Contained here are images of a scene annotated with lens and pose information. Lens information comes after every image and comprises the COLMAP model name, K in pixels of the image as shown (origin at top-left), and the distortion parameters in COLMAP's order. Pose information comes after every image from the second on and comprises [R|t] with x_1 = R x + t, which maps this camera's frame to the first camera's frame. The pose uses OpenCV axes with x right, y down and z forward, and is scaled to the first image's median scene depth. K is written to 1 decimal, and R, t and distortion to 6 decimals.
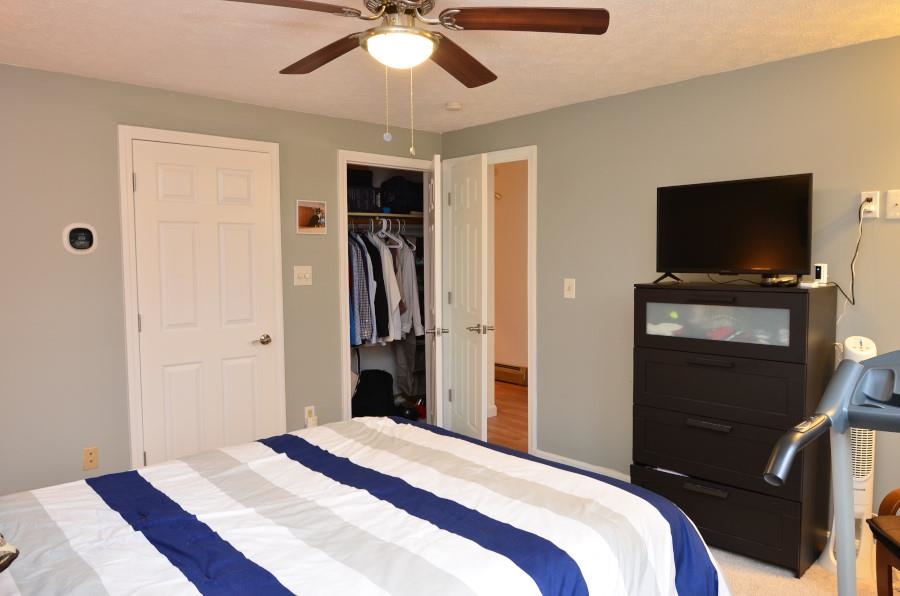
lens RADIAL K [[627.3, 0, 453.7], [0, 627.3, 293.4], [0, 0, 1]] dist [0.009673, -0.048241]
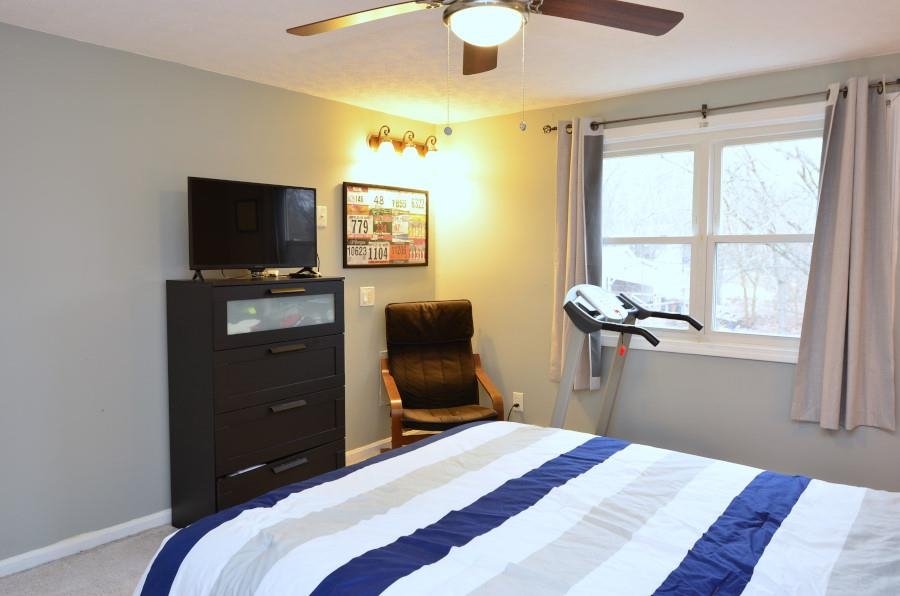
lens RADIAL K [[633.2, 0, 450.0], [0, 633.2, 298.0], [0, 0, 1]] dist [-0.001551, -0.062398]
pose [[-0.138132, -0.063456, 0.988379, -0.730920], [0.064949, 0.995217, 0.072973, -0.041521], [-0.988282, 0.074275, -0.133350, 0.868420]]
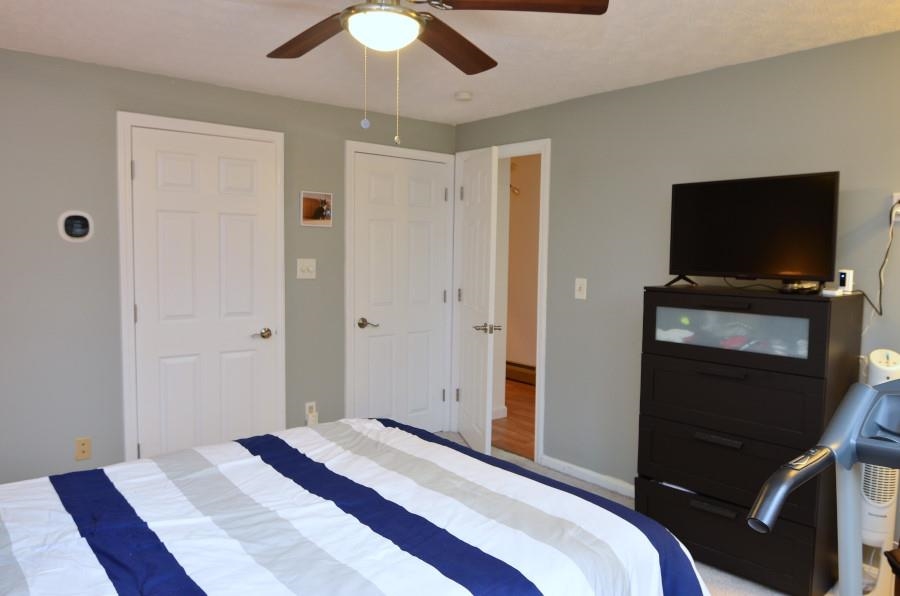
lens RADIAL K [[624.6, 0, 453.9], [0, 624.6, 293.6], [0, 0, 1]] dist [0.006439, -0.043642]
pose [[0.998538, 0.025542, -0.047635, 0.052827], [-0.025111, 0.999638, 0.009621, -0.006765], [0.047863, -0.008410, 0.998818, 0.055328]]
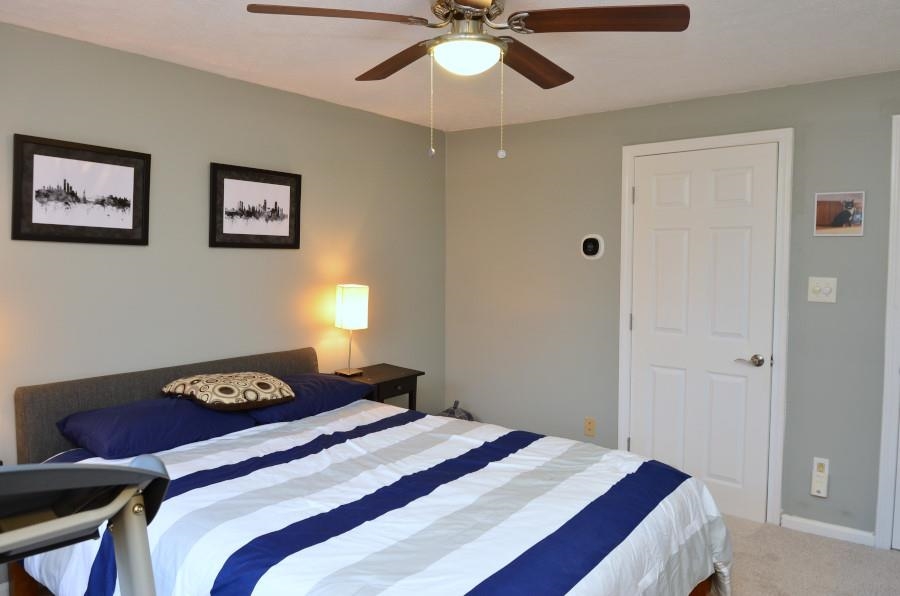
lens RADIAL K [[627.3, 0, 453.7], [0, 627.3, 293.4], [0, 0, 1]] dist [0.009673, -0.048241]
pose [[0.163355, 0.064800, -0.984437, 0.651864], [-0.065861, 0.996331, 0.054655, -0.051952], [0.984367, 0.055908, 0.167023, 0.605551]]
